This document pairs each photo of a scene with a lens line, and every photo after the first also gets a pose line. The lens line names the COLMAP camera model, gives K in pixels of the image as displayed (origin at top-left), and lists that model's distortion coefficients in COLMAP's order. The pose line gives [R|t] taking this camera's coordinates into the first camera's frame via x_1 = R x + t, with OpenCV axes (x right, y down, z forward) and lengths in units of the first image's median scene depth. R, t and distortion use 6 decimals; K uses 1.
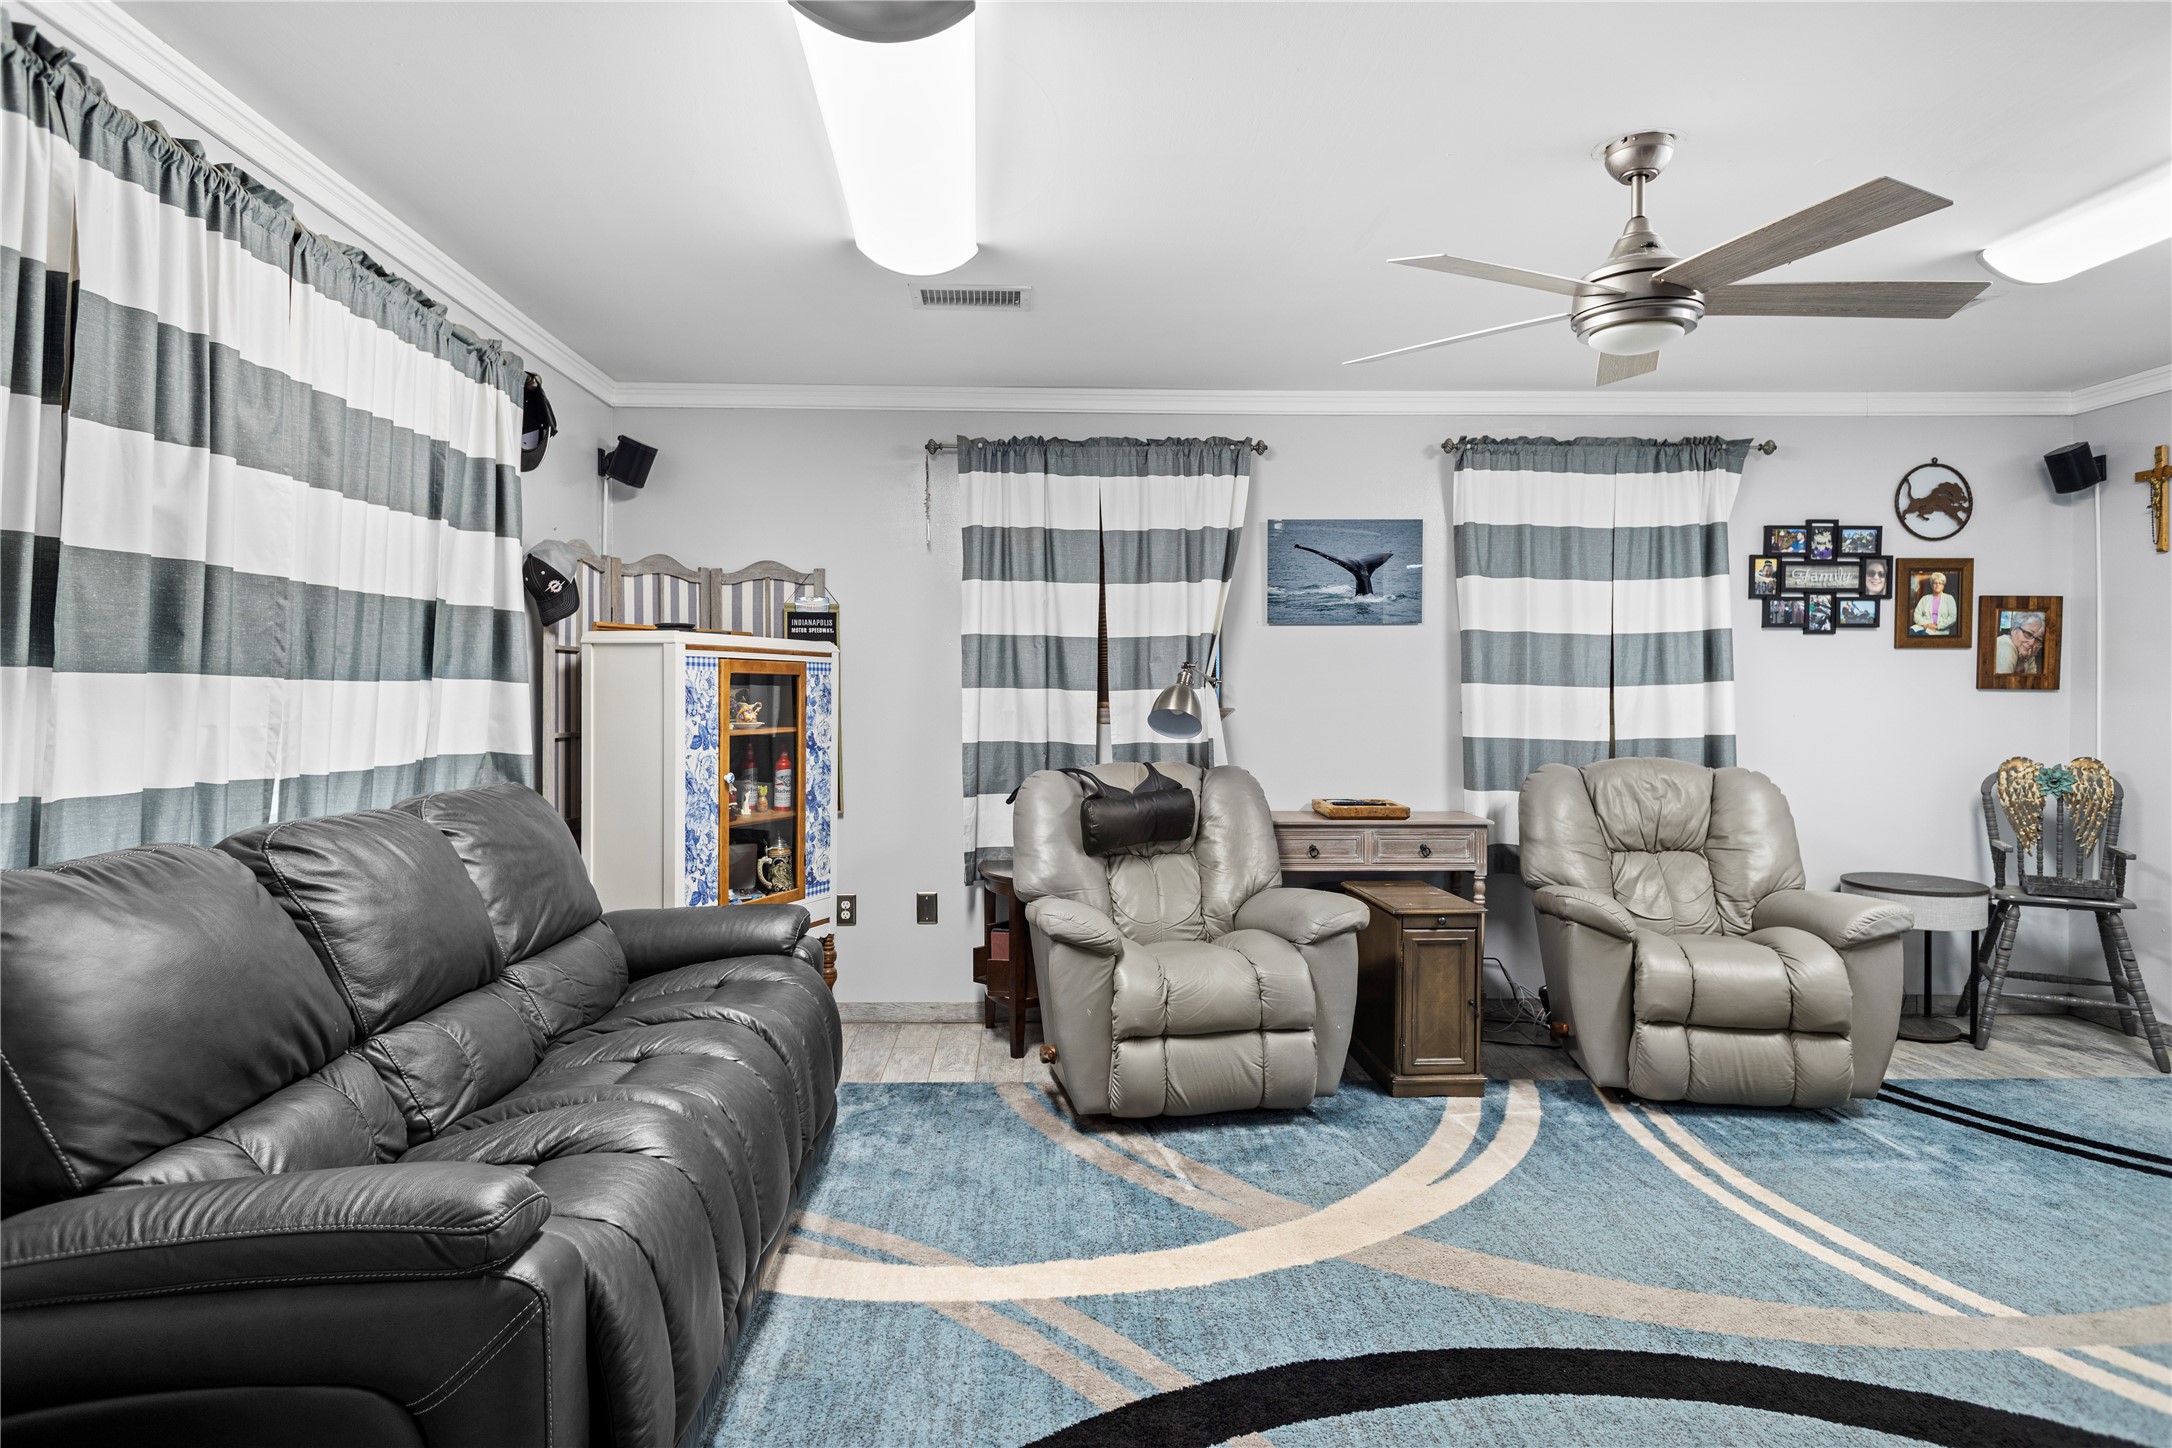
lens RADIAL K [[1203.8, 0, 1083.0], [0, 1203.8, 713.9], [0, 0, 1]] dist [0.024871, -0.007581]
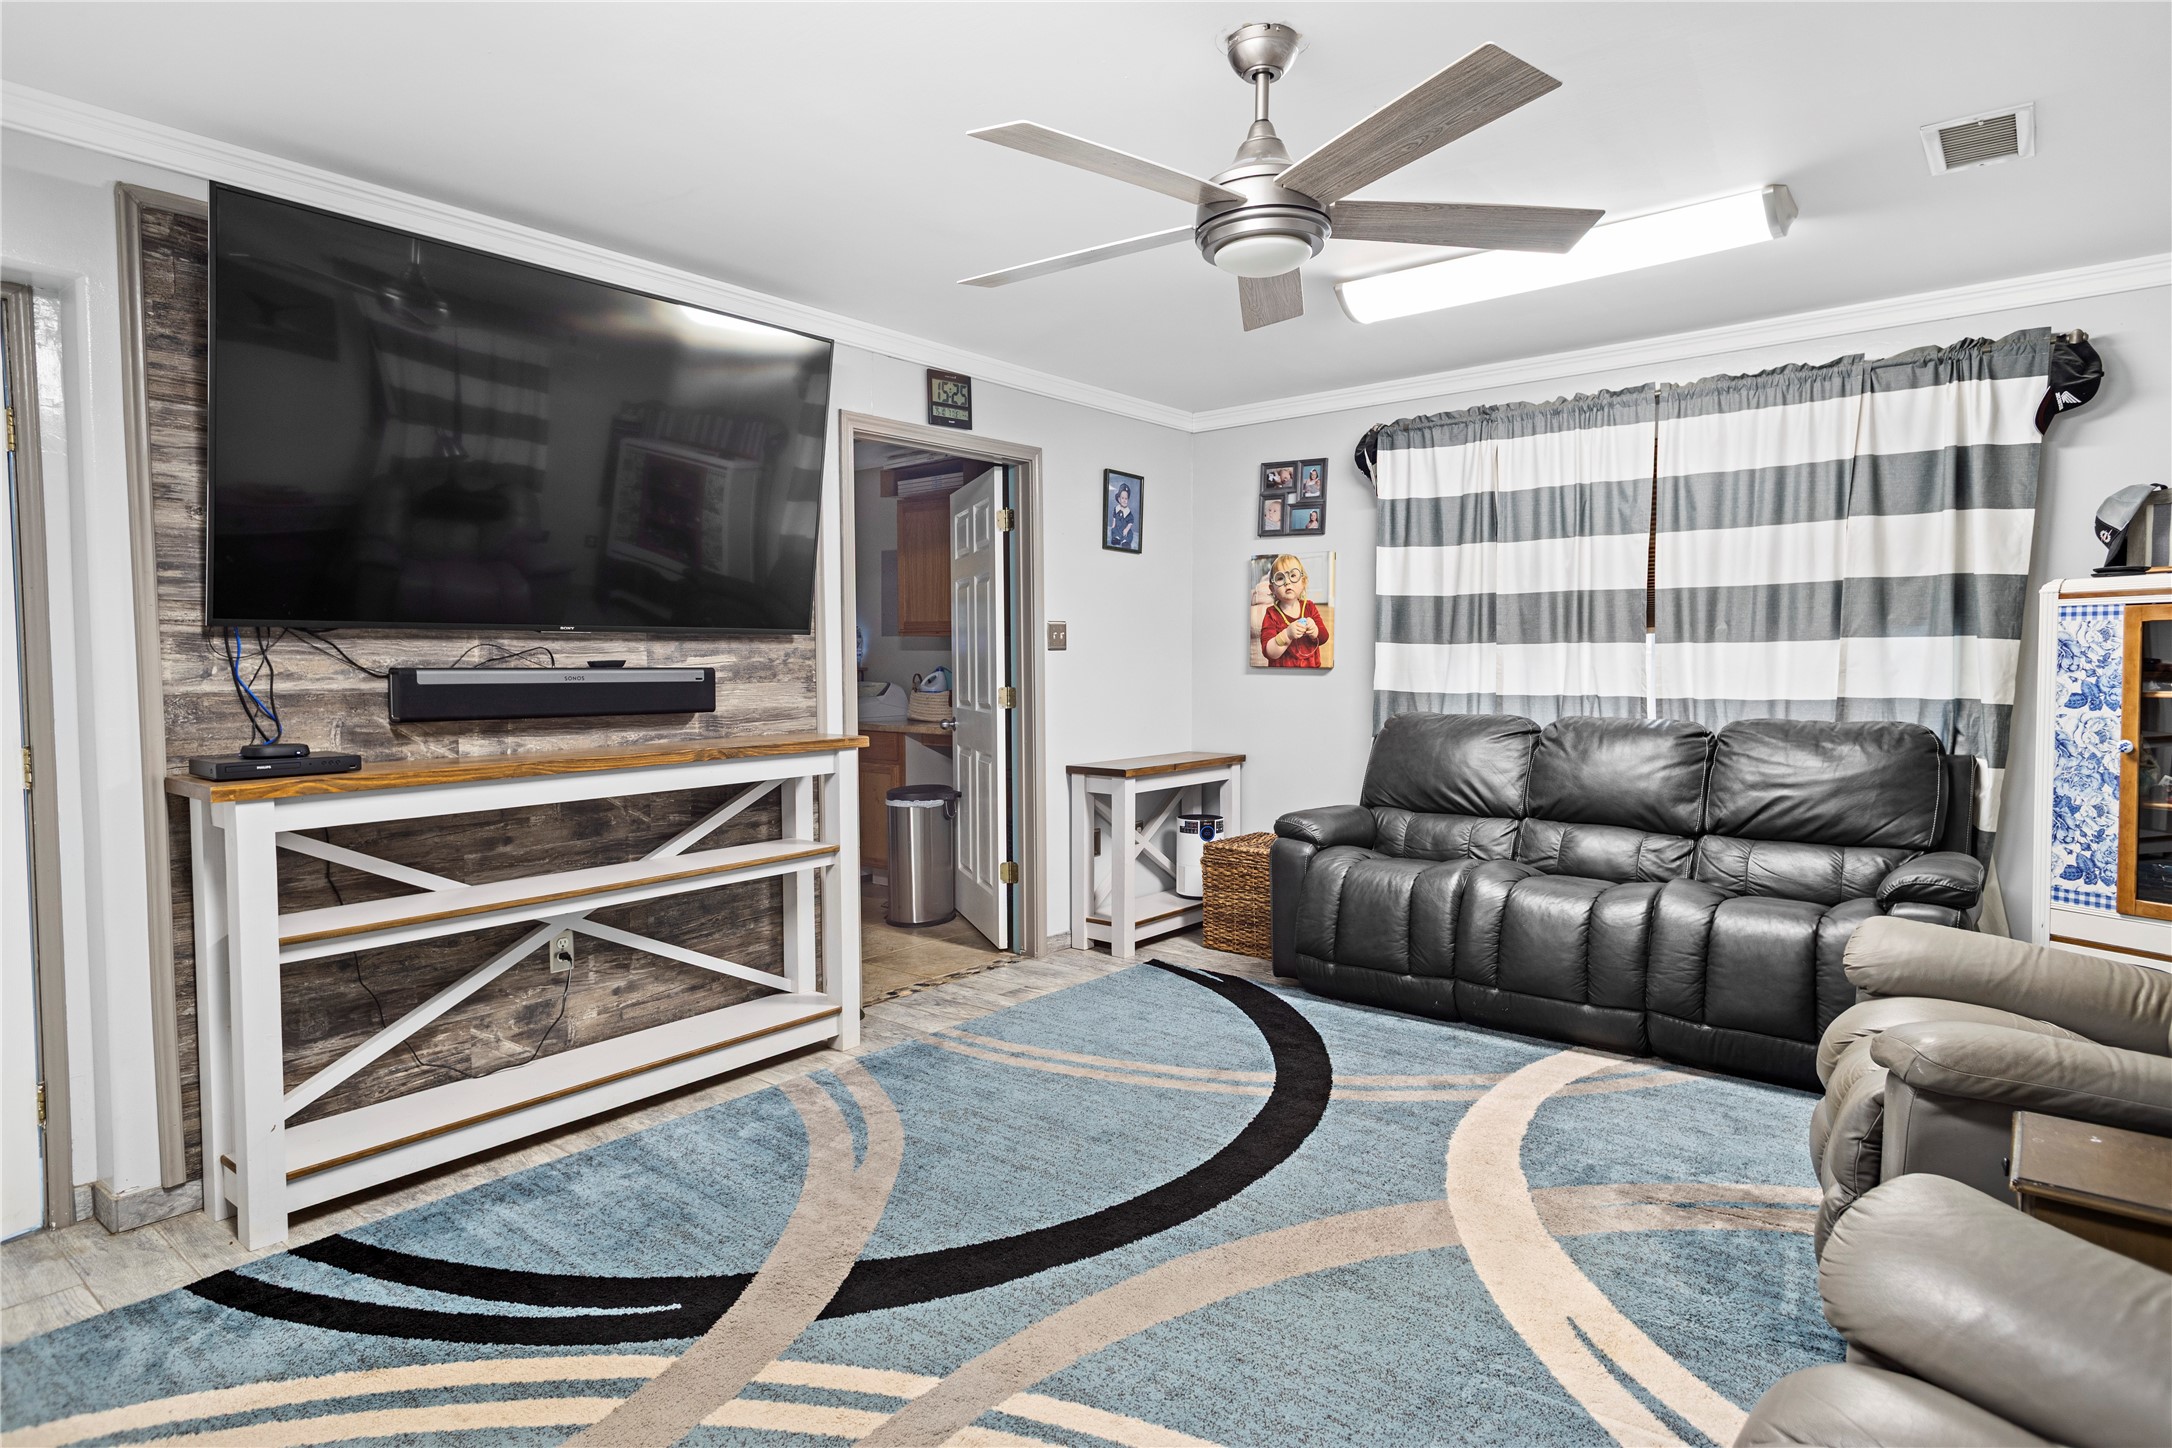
lens RADIAL K [[1203.8, 0, 1083.0], [0, 1203.8, 713.9], [0, 0, 1]] dist [0.024871, -0.007581]
pose [[-0.665579, 0.040456, -0.745230, 1.107864], [-0.003769, 0.998335, 0.057562, -0.021232], [0.746318, 0.041120, -0.664318, 1.364855]]
